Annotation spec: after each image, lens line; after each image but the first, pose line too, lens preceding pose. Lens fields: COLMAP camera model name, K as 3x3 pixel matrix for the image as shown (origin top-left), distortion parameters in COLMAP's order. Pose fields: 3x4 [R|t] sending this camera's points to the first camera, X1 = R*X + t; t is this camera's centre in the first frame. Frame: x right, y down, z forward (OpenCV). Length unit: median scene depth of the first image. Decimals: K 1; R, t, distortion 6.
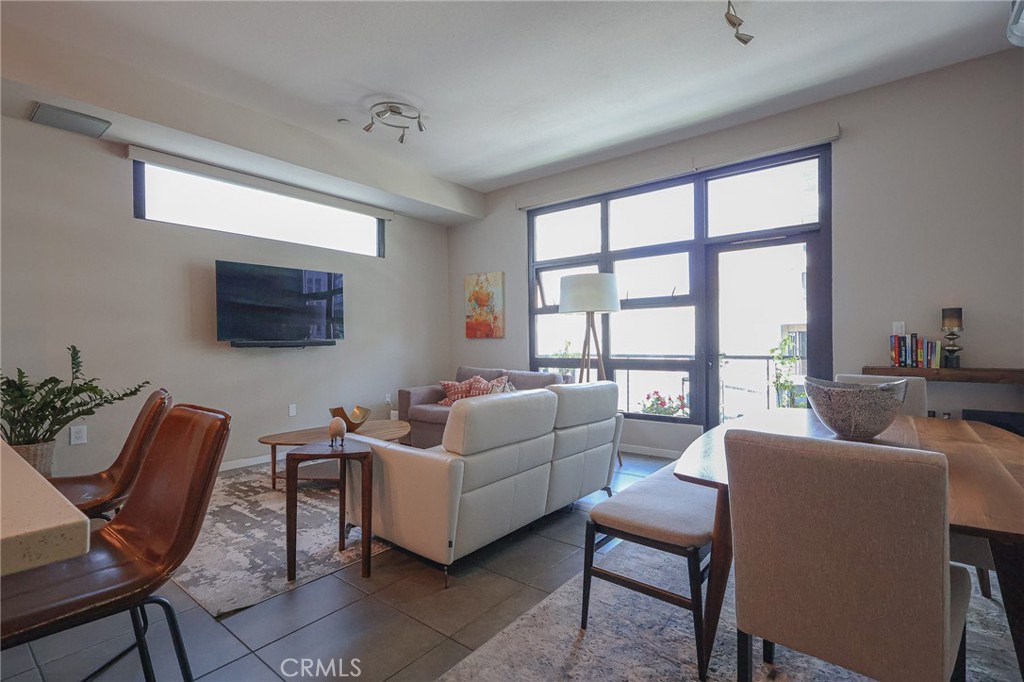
lens RADIAL K [[475.9, 0, 507.5], [0, 475.9, 345.7], [0, 0, 1]] dist [-0.004528, 0.001984]
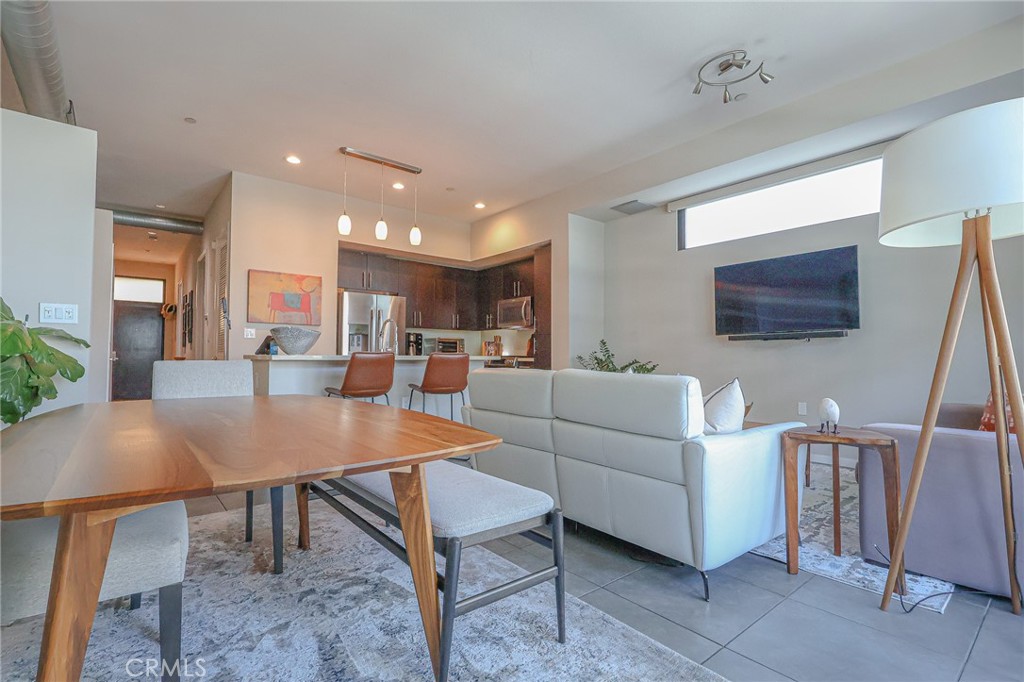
lens RADIAL K [[475.9, 0, 513.0], [0, 475.9, 341.6], [0, 0, 1]] dist [-0.004528, 0.001984]
pose [[-0.191492, -0.024213, -0.981195, 0.684727], [-0.007410, 0.999703, -0.023224, 0.038220], [0.981466, 0.002824, -0.191614, 0.771854]]
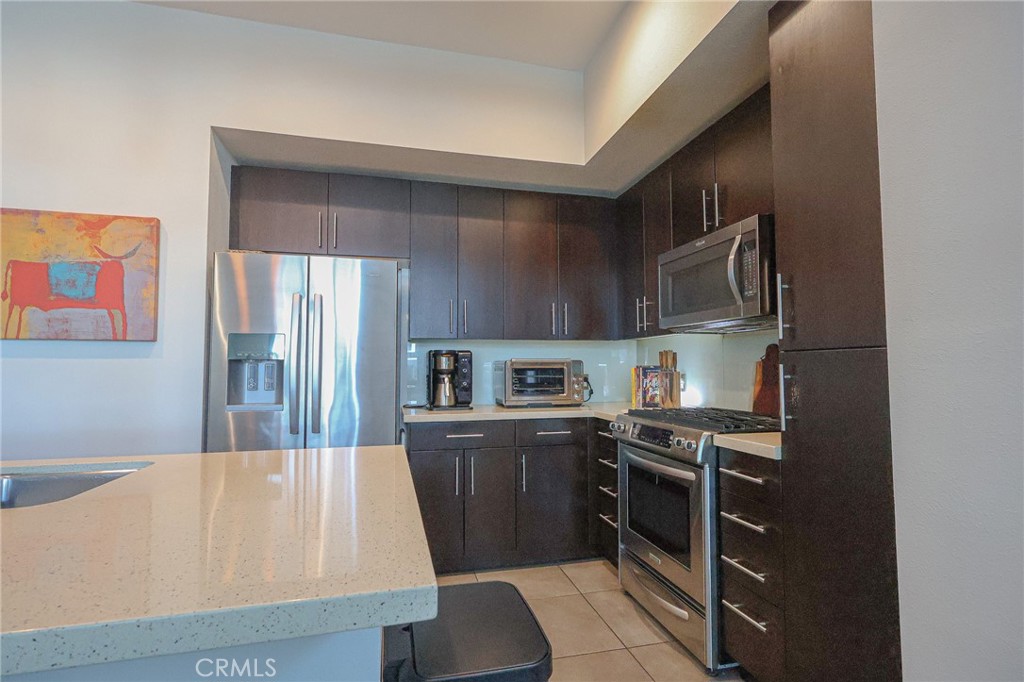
lens RADIAL K [[475.9, 0, 506.3], [0, 475.9, 344.6], [0, 0, 1]] dist [-0.004528, 0.001984]
pose [[-0.614567, -0.029140, -0.788326, -0.478172], [0.005840, 0.999122, -0.041485, -0.011636], [0.788843, -0.030099, -0.613857, 0.593967]]
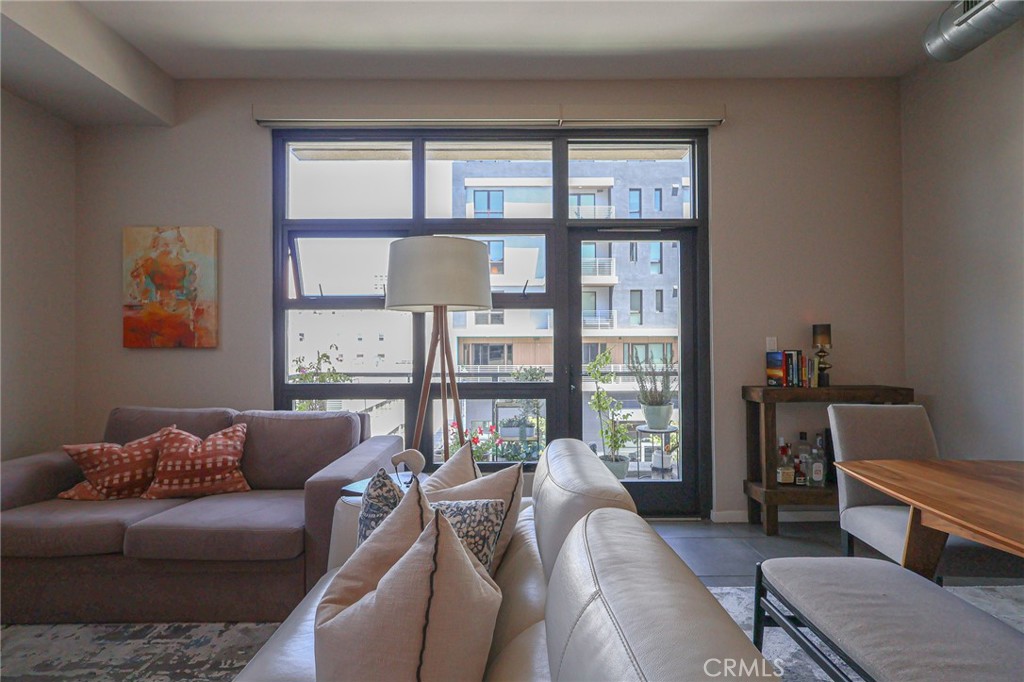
lens RADIAL K [[475.9, 0, 507.3], [0, 475.9, 345.2], [0, 0, 1]] dist [-0.004528, 0.001984]
pose [[0.775838, 0.012579, 0.630807, -0.141958], [-0.000063, 0.999803, -0.019859, -0.014908], [-0.630932, 0.015367, 0.775686, 0.548966]]
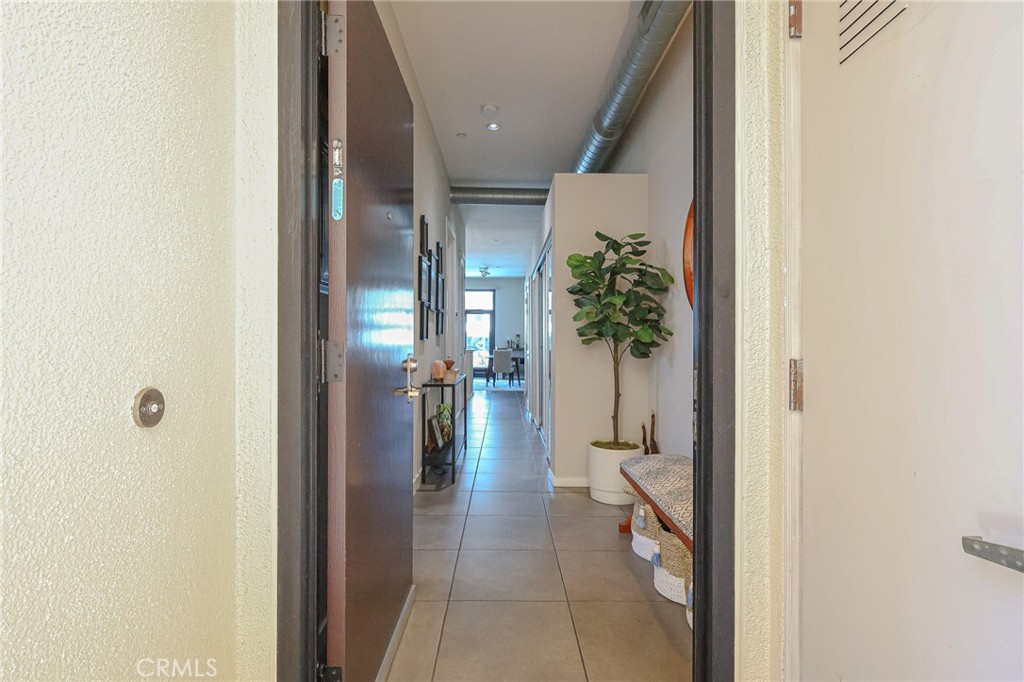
lens RADIAL K [[475.9, 0, 509.5], [0, 475.9, 346.1], [0, 0, 1]] dist [-0.004528, 0.001984]
pose [[0.771004, 0.016198, 0.636624, -1.615763], [-0.013203, 0.999868, -0.009451, 0.060211], [-0.636693, -0.001118, 0.771116, -1.965743]]
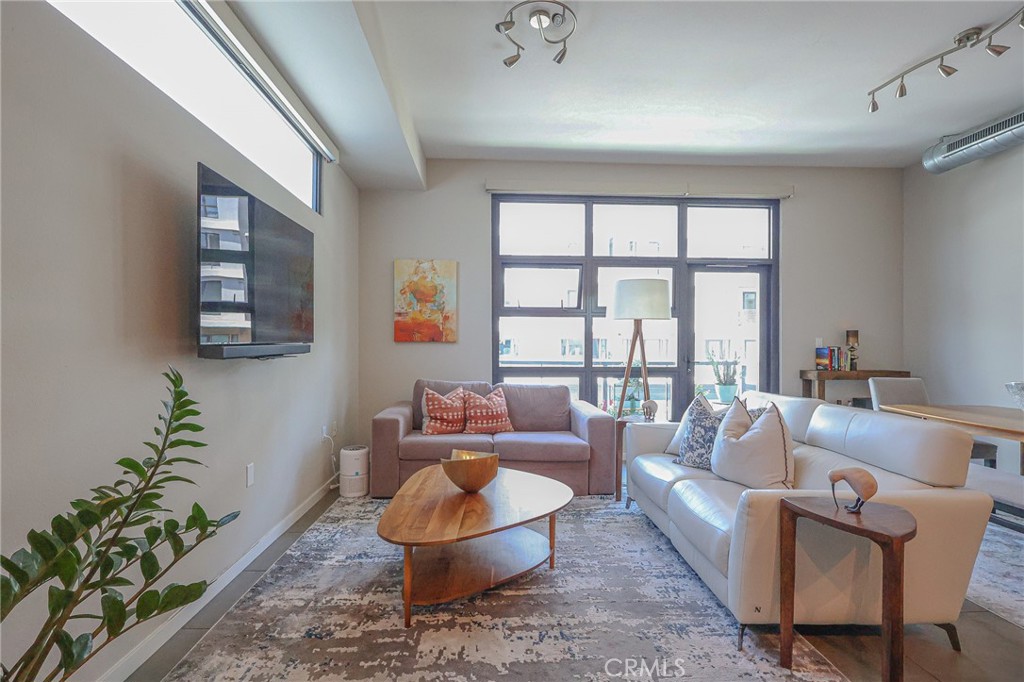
lens RADIAL K [[475.9, 0, 507.7], [0, 475.9, 345.5], [0, 0, 1]] dist [-0.004528, 0.001984]
pose [[0.749039, 0.011766, 0.662422, -0.723112], [-0.007630, 0.999929, -0.009132, -0.007919], [-0.662482, 0.001786, 0.749076, 0.503259]]
